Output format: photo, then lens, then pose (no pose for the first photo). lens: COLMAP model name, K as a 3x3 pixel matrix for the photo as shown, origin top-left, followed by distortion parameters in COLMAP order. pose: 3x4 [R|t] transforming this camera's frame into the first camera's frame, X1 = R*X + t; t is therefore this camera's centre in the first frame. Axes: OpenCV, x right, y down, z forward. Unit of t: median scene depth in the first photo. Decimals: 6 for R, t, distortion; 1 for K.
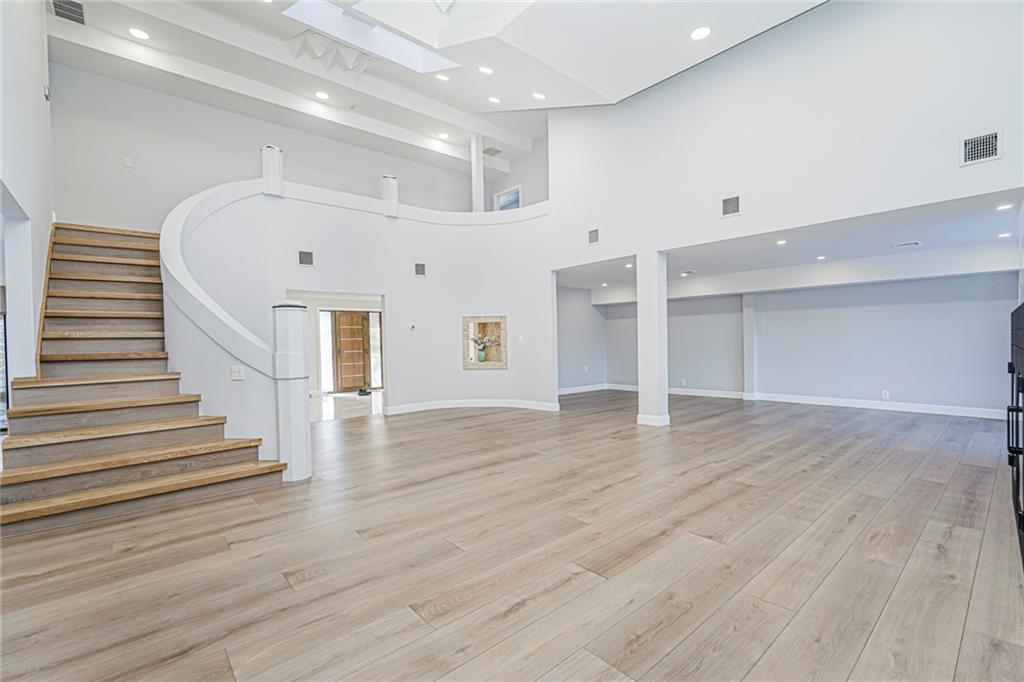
lens RADIAL K [[451.6, 0, 510.5], [0, 451.6, 343.1], [0, 0, 1]] dist [-0.011358, 0.004943]
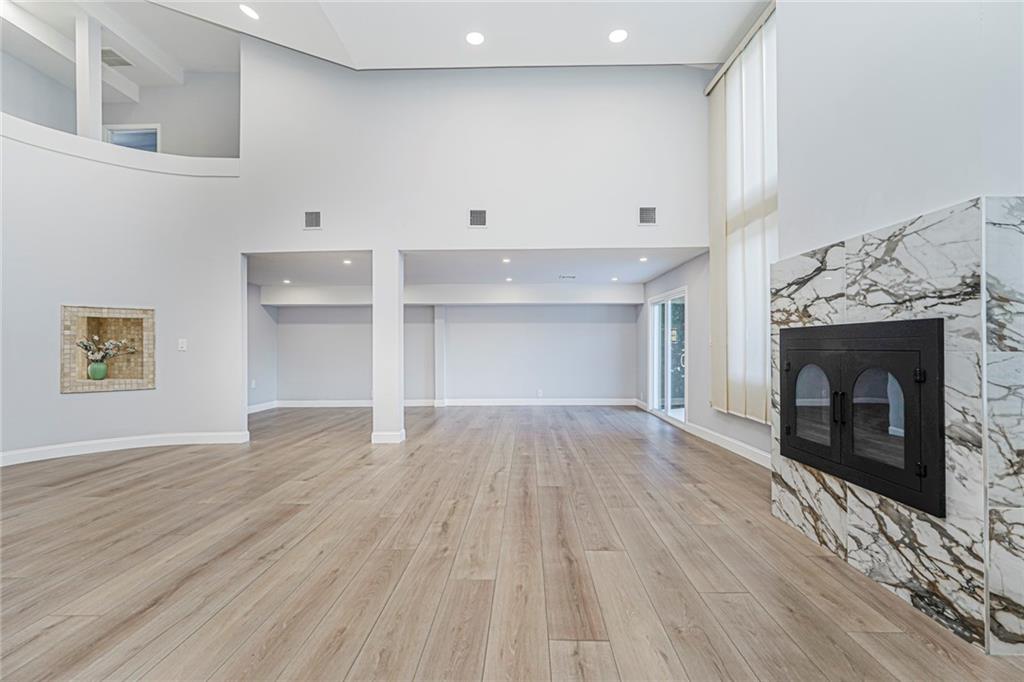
lens RADIAL K [[451.6, 0, 514.0], [0, 451.6, 344.1], [0, 0, 1]] dist [-0.011358, 0.004943]
pose [[0.680433, 0.019514, 0.732550, -0.178411], [-0.002884, 0.999709, -0.023952, 0.006890], [-0.732804, 0.014185, 0.680292, 0.208979]]
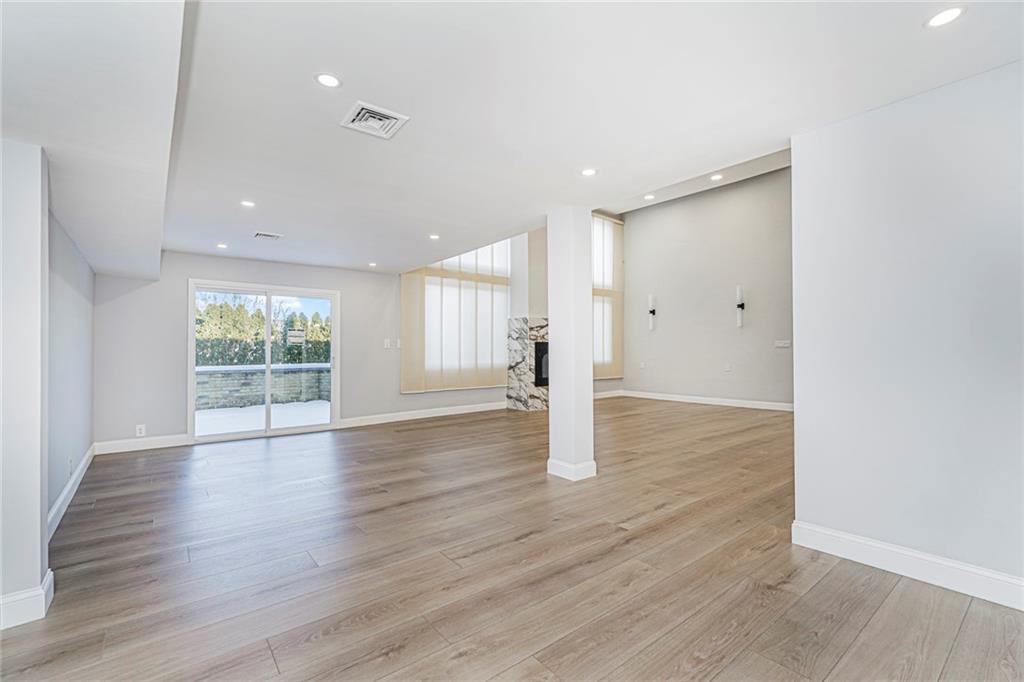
lens RADIAL K [[451.6, 0, 517.5], [0, 451.6, 338.7], [0, 0, 1]] dist [-0.011358, 0.004943]
pose [[-0.998813, 0.021792, 0.043552, 0.361017], [0.021015, 0.999613, -0.018200, -0.007573], [-0.043932, -0.017263, -0.998885, 1.687289]]
